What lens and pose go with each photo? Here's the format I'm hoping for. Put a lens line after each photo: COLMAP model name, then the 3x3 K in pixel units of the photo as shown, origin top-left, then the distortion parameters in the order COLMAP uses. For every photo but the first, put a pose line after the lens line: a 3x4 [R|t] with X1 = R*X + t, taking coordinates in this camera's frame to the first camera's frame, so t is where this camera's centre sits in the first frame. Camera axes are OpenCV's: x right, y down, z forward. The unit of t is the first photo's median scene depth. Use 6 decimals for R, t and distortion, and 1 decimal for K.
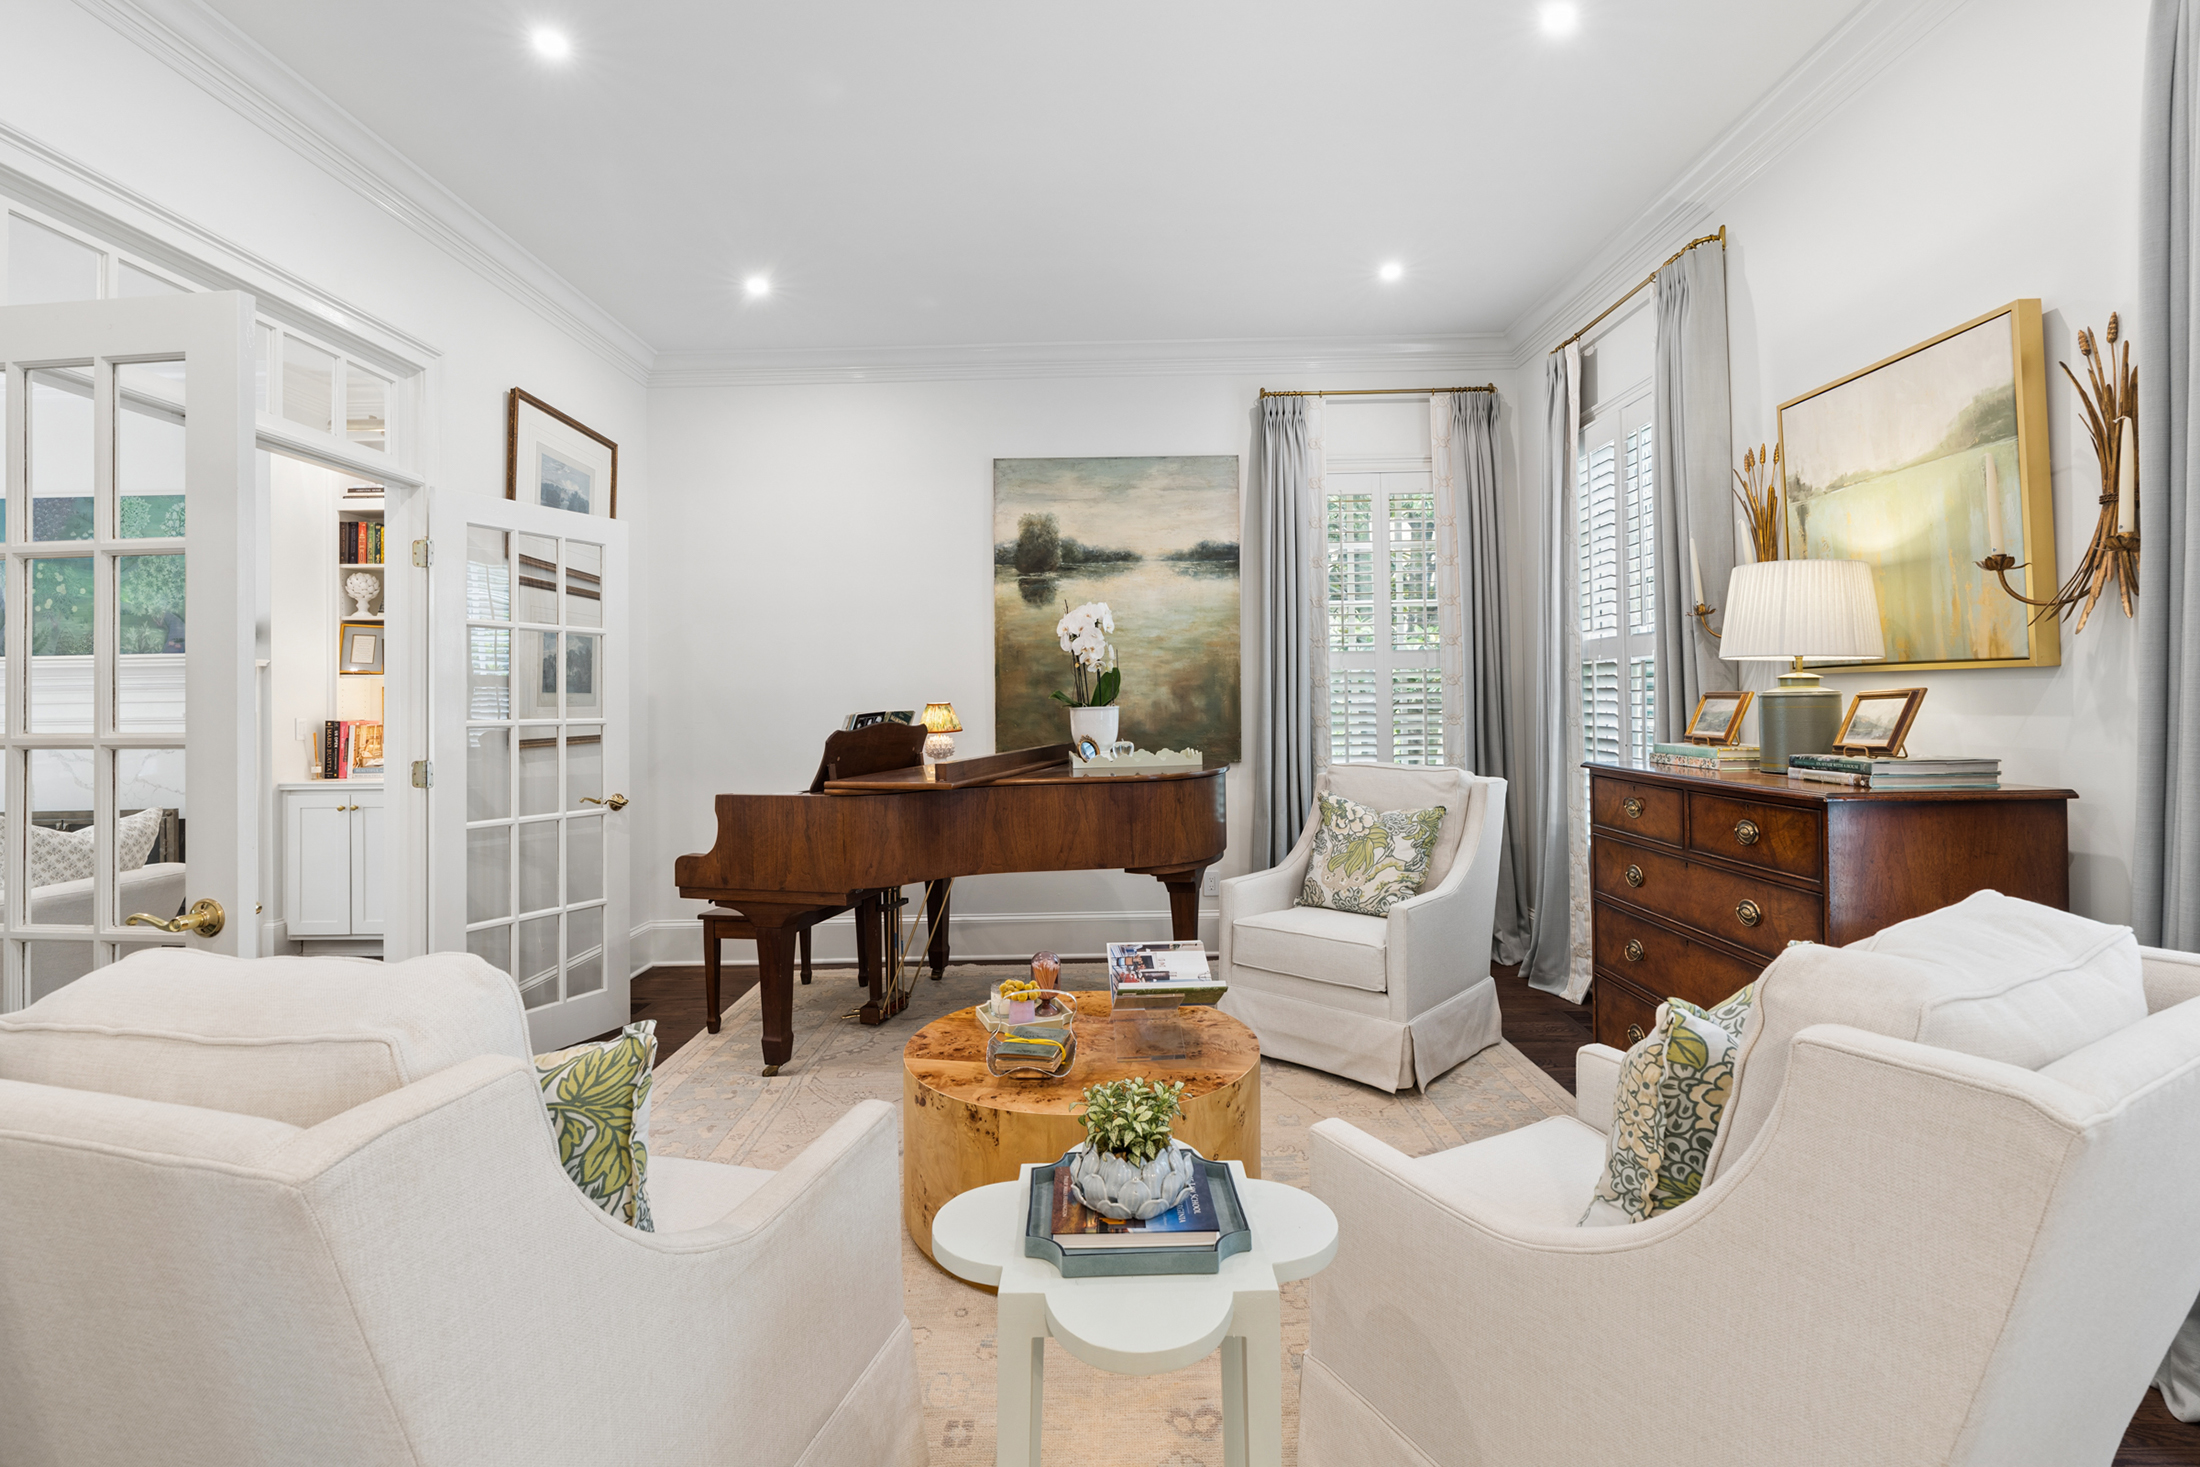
lens RADIAL K [[1006.8, 0, 1097.9], [0, 1006.8, 700.2], [0, 0, 1]] dist [-0.000067, 0.001192]
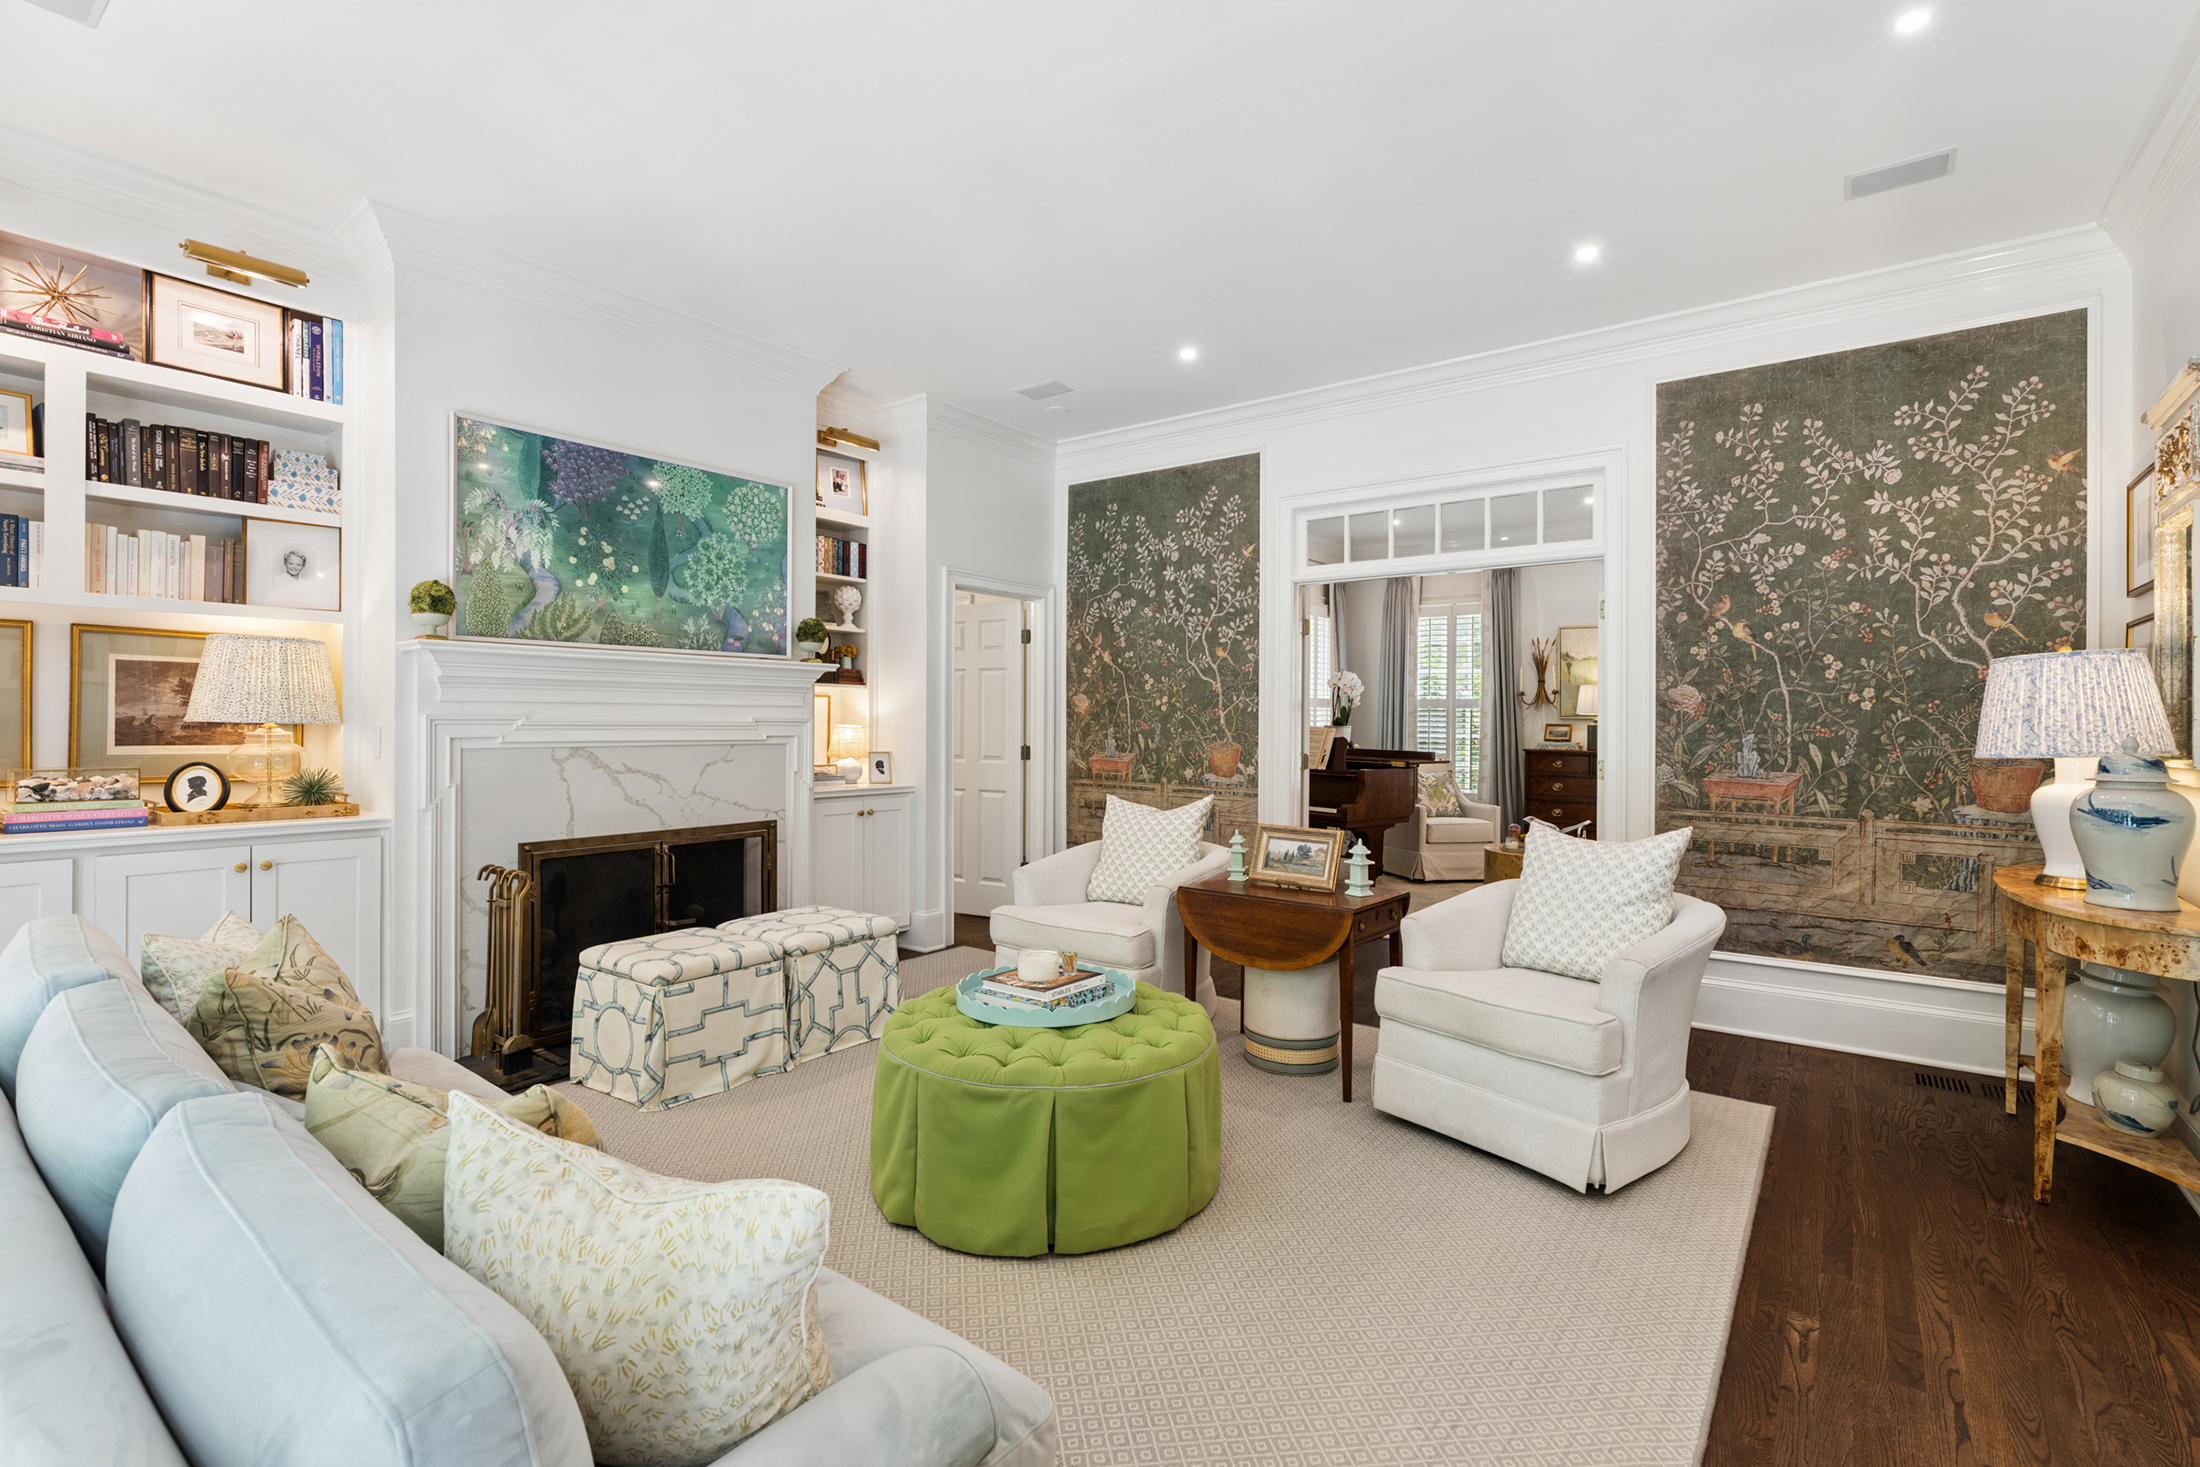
lens RADIAL K [[997.5, 0, 1093.6], [0, 997.5, 725.2], [0, 0, 1]] dist [-0.002878, -0.000018]
pose [[0.598482, 0.015145, 0.800993, -1.459123], [-0.018229, 0.999820, -0.005284, 0.018450], [-0.800929, -0.011439, 0.598650, 0.205001]]
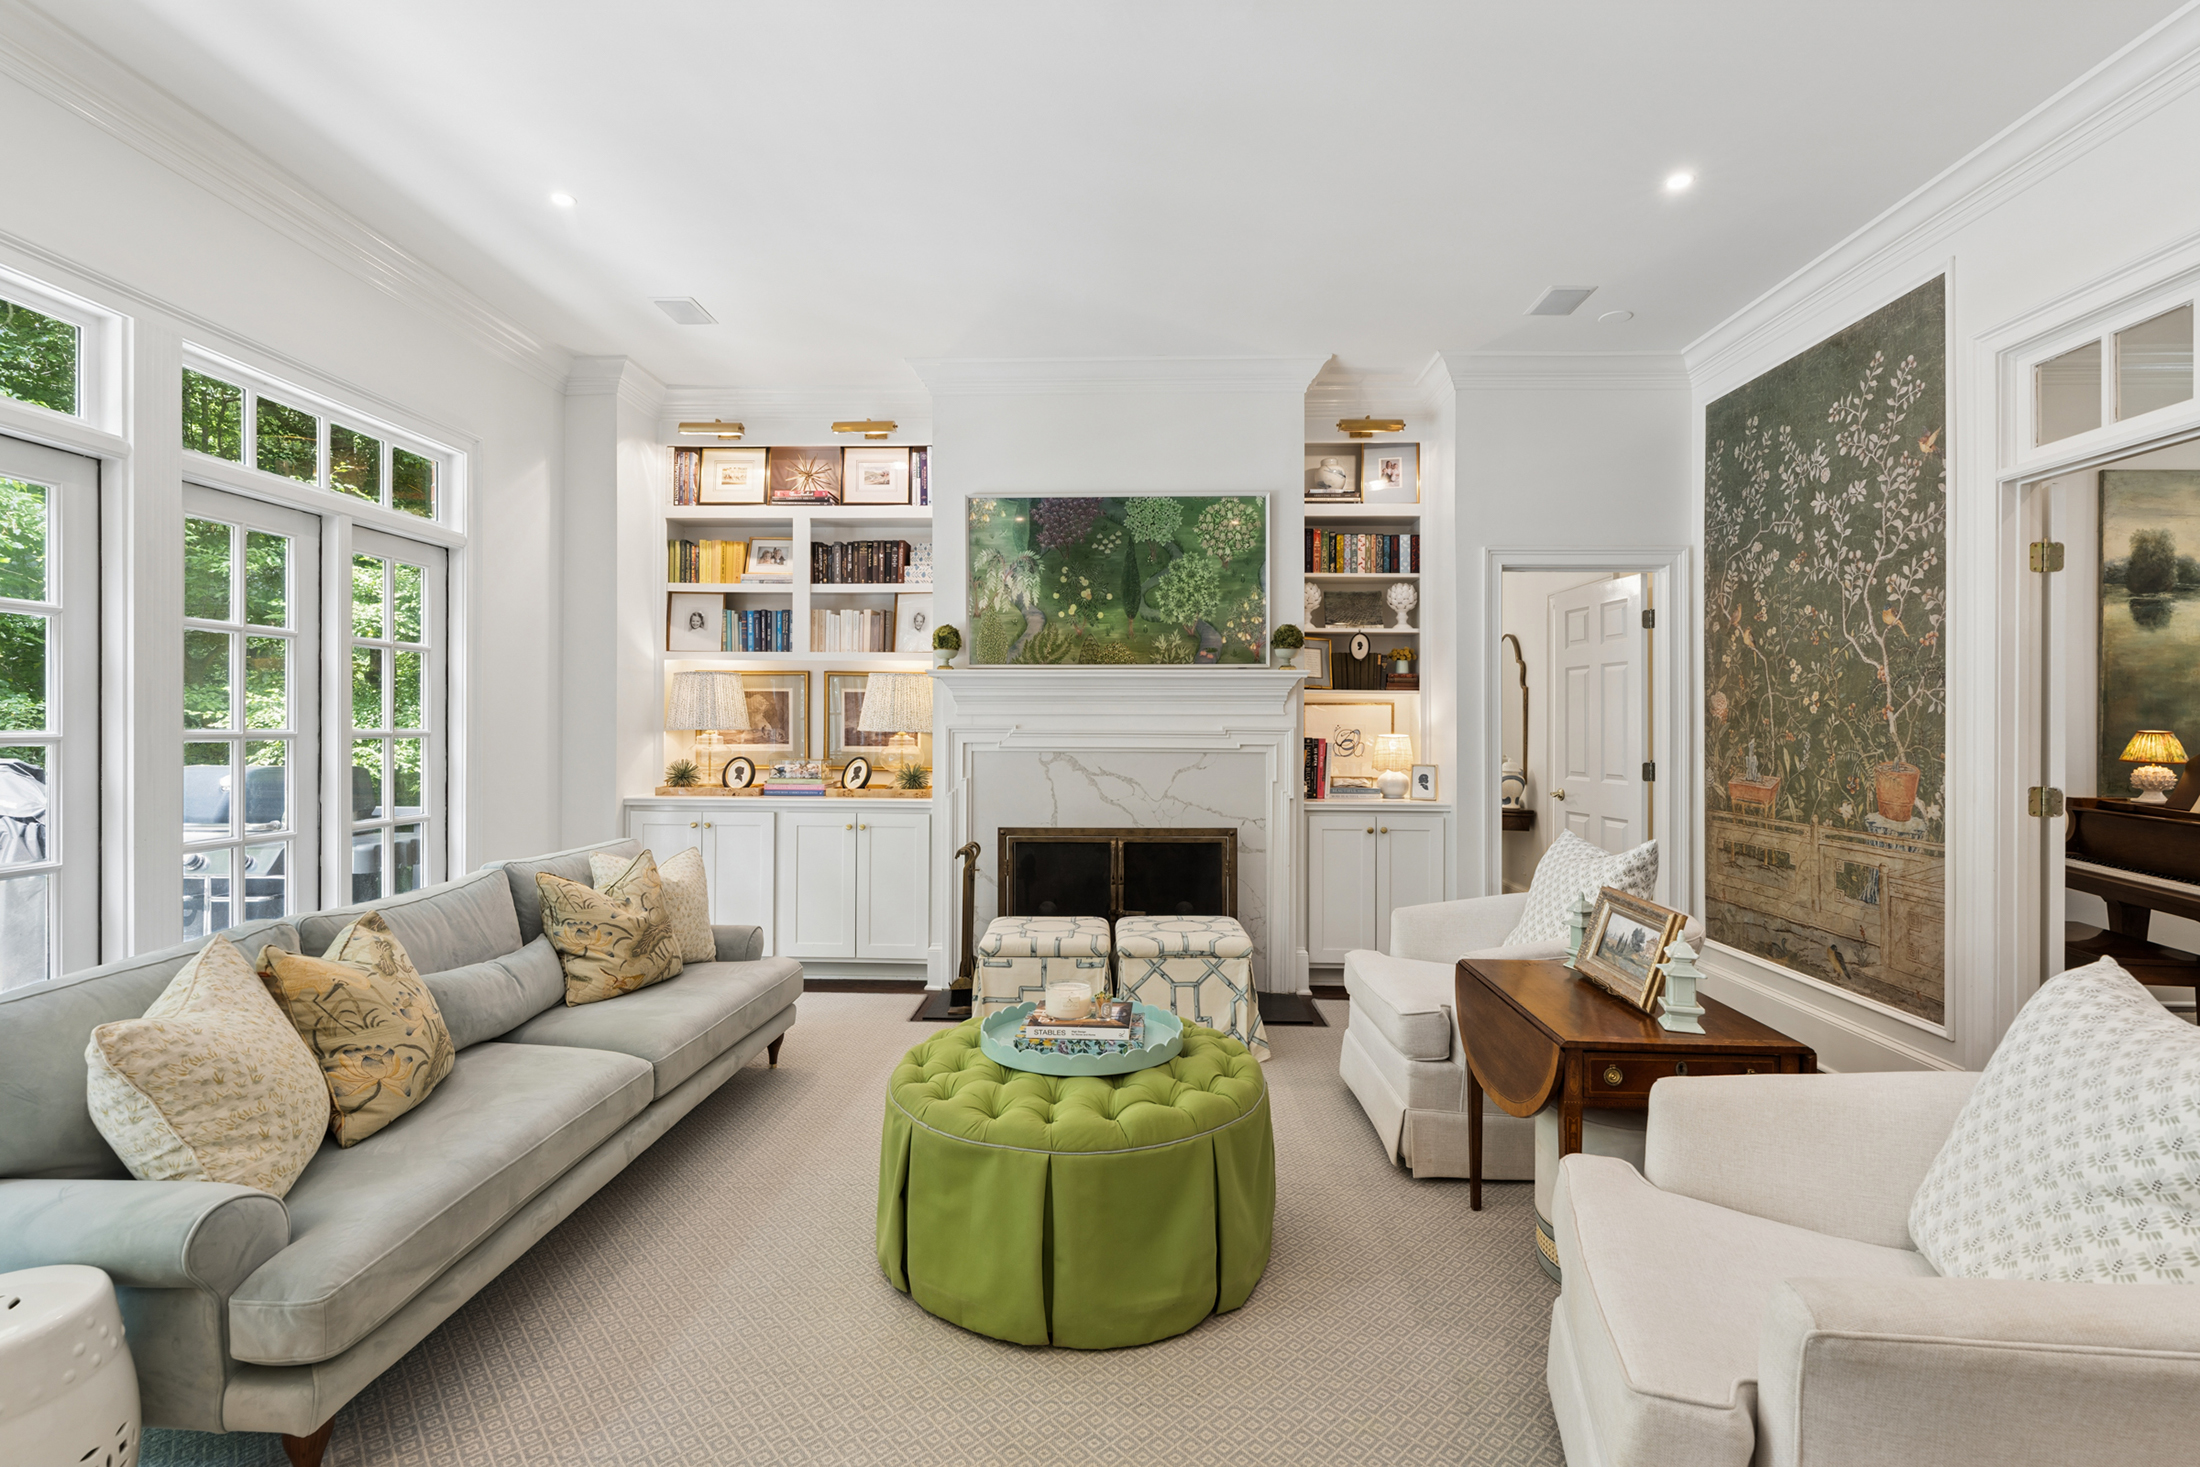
lens RADIAL K [[987.1, 0, 1092.7], [0, 987.1, 725.2], [0, 0, 1]] dist [-0.002394, -0.000035]
pose [[0.999640, 0.018301, -0.019635, -1.016836], [-0.018271, 0.999832, 0.001732, 0.011703], [0.019663, -0.001373, 0.999806, 0.070966]]
